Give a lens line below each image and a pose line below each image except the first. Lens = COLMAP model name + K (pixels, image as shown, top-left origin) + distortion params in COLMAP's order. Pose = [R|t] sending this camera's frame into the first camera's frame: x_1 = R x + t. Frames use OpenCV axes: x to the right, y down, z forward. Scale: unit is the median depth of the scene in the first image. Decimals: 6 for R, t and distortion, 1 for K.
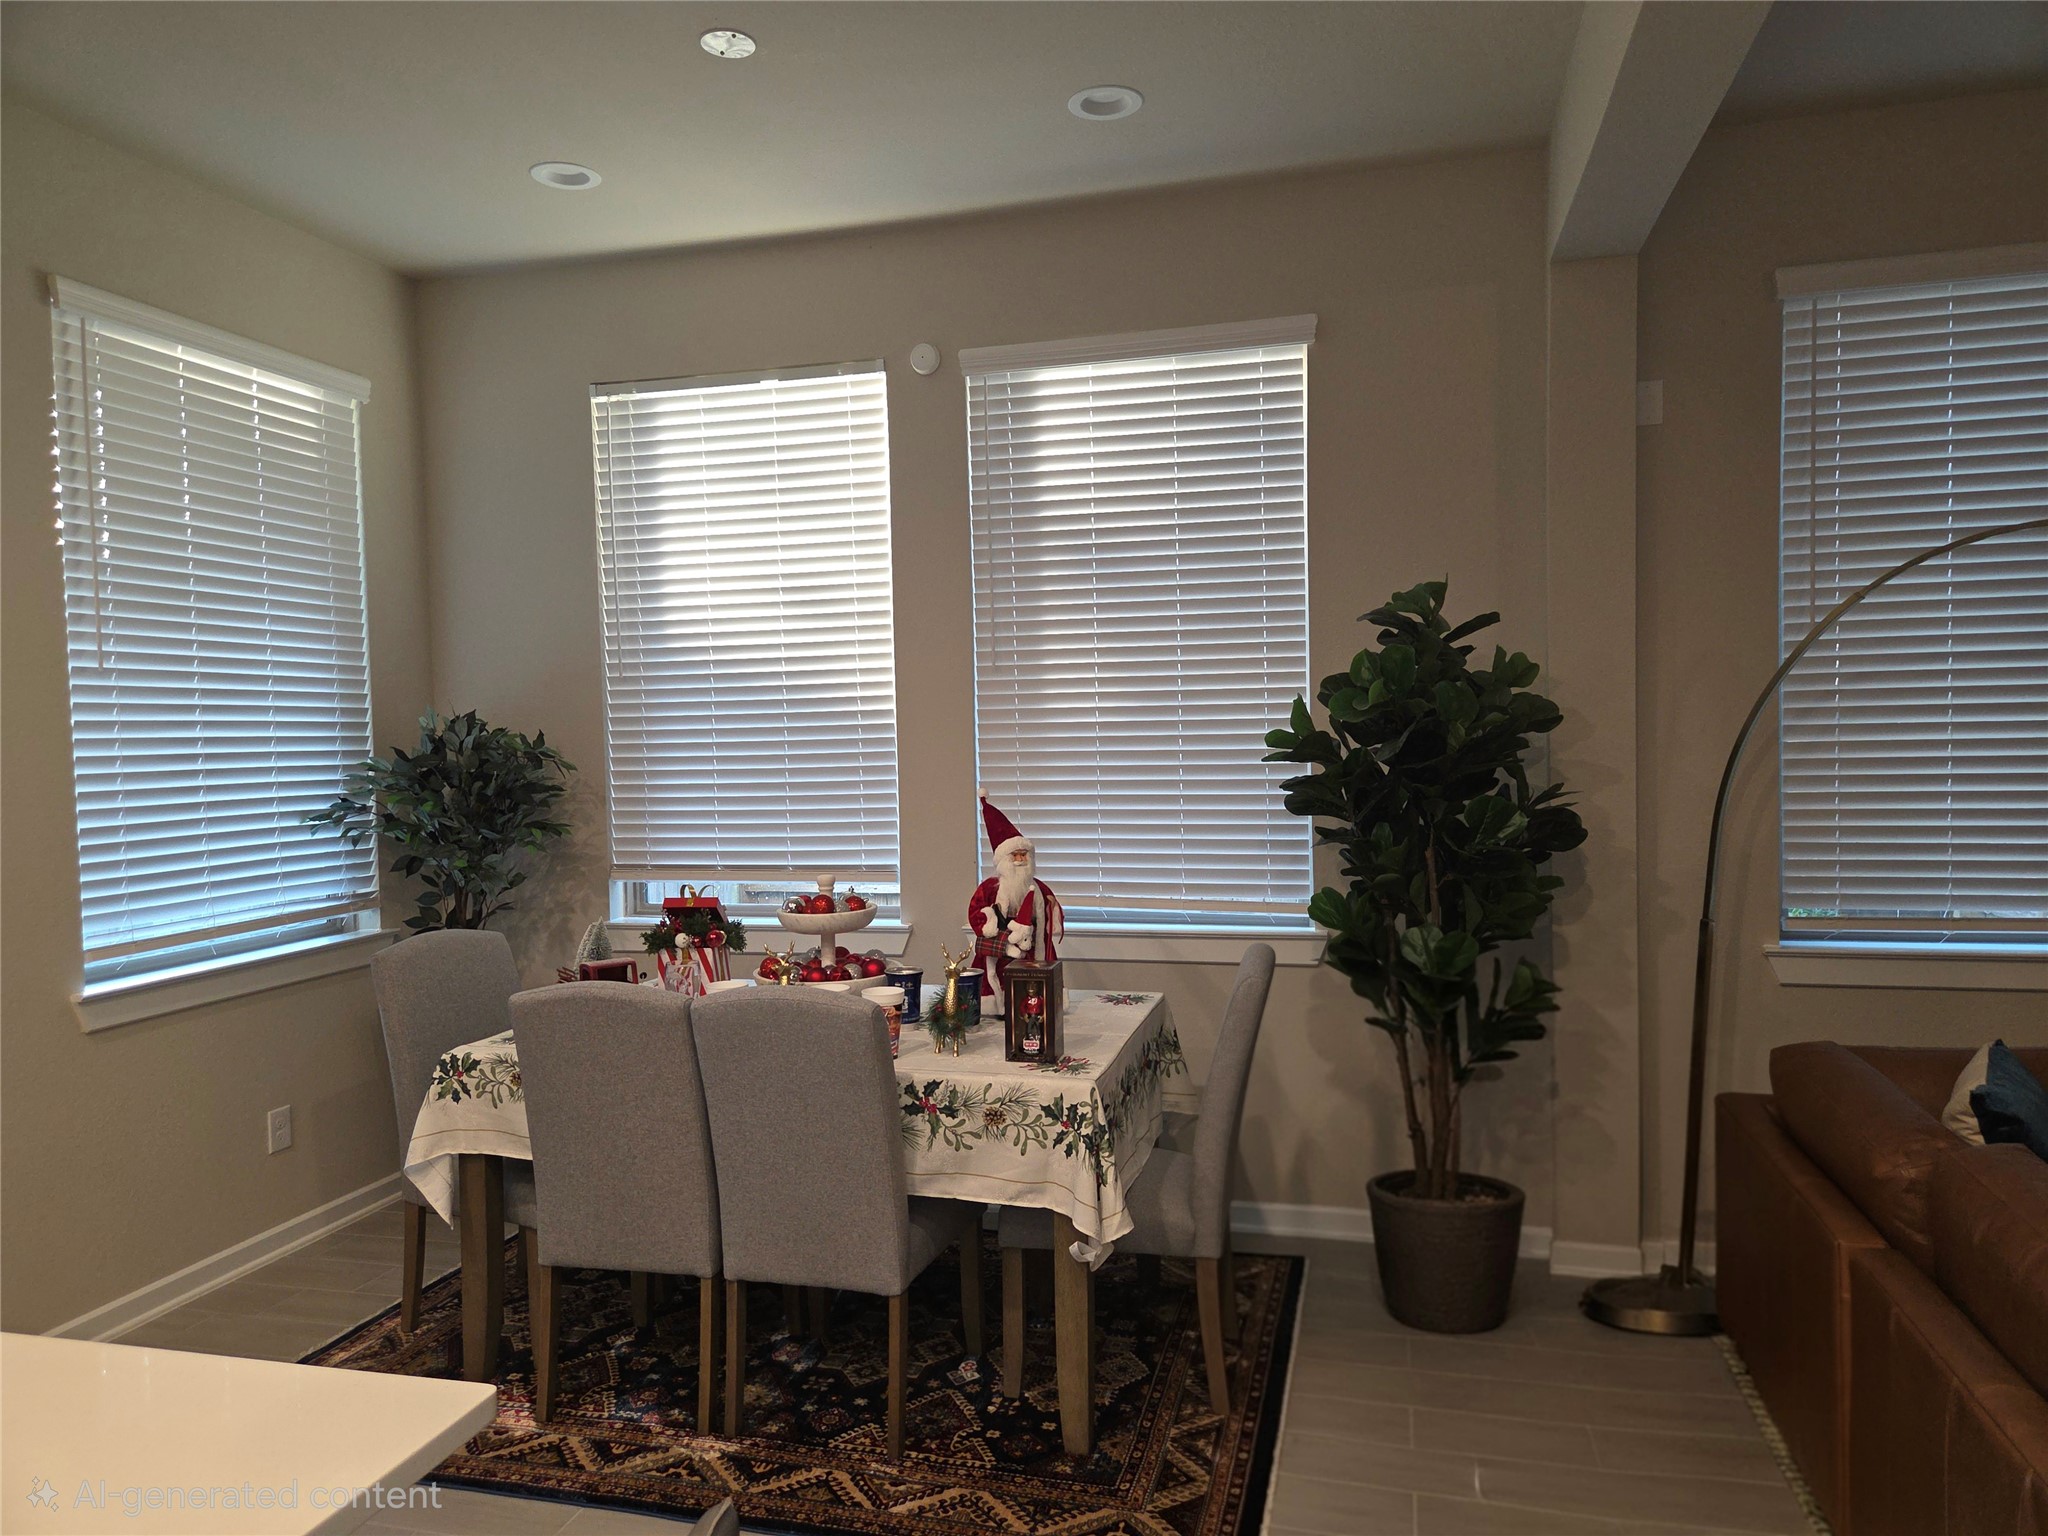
lens RADIAL K [[1382.3, 0, 1042.8], [0, 1382.3, 772.5], [0, 0, 1]] dist [0.062115, -0.041559]
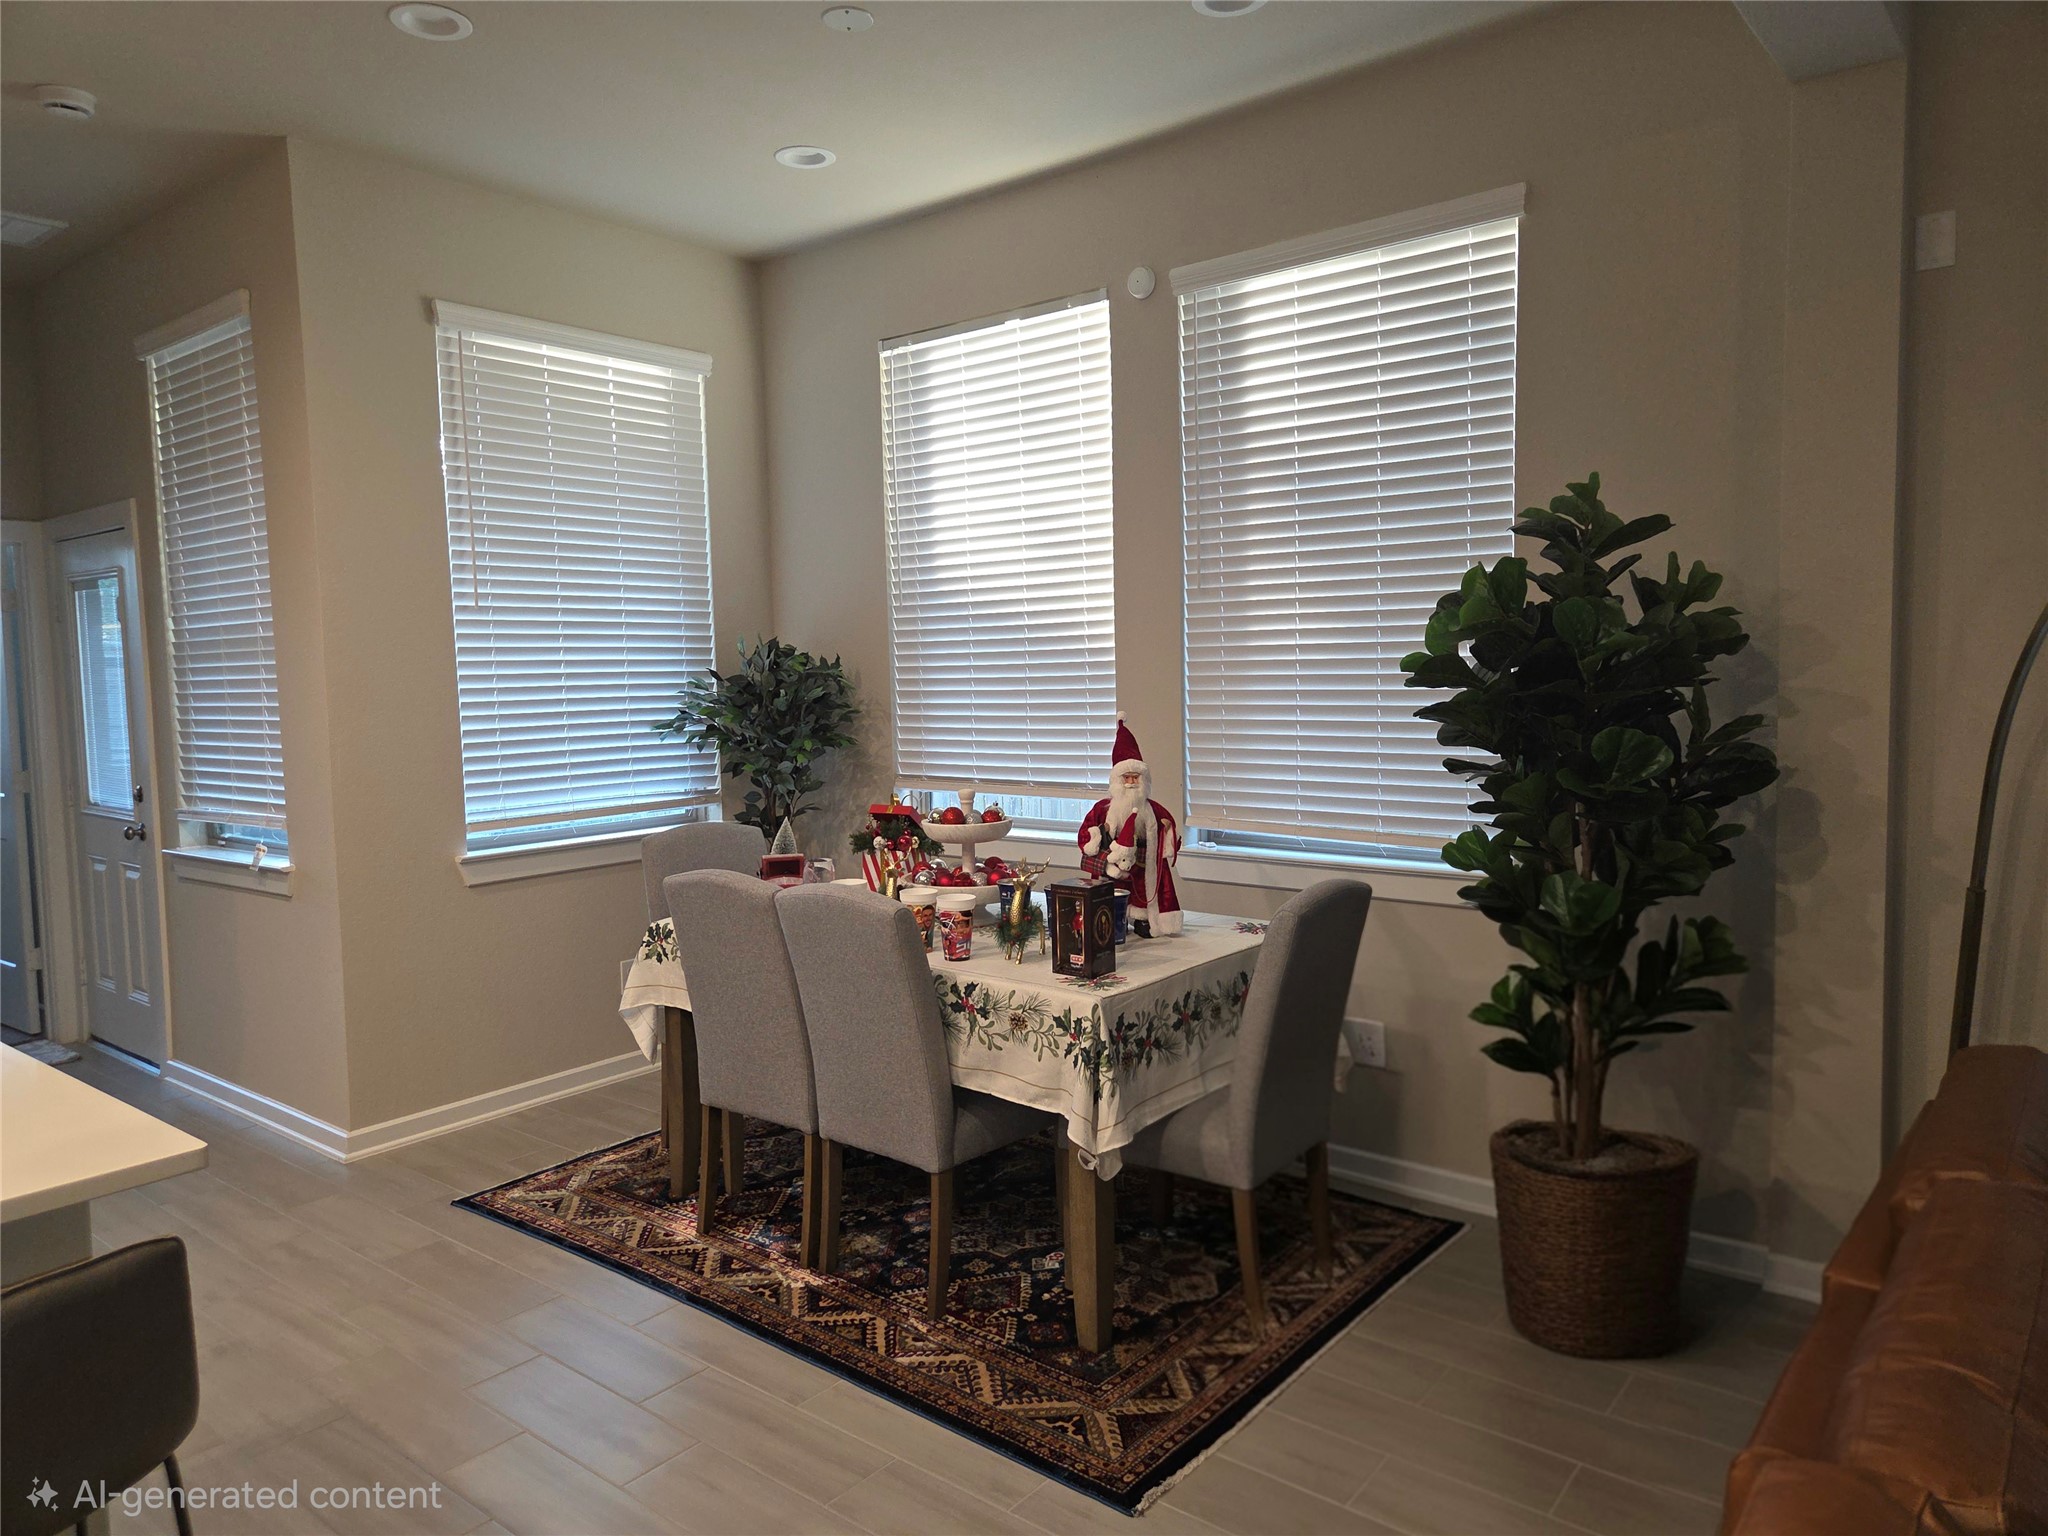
lens RADIAL K [[1382.3, 0, 1026.7], [0, 1382.3, 760.1], [0, 0, 1]] dist [0.062115, -0.041559]
pose [[0.907858, 0.030817, -0.418144, 0.314995], [-0.010888, 0.998692, 0.049964, -0.002449], [0.419137, -0.040808, 0.907006, 0.044056]]
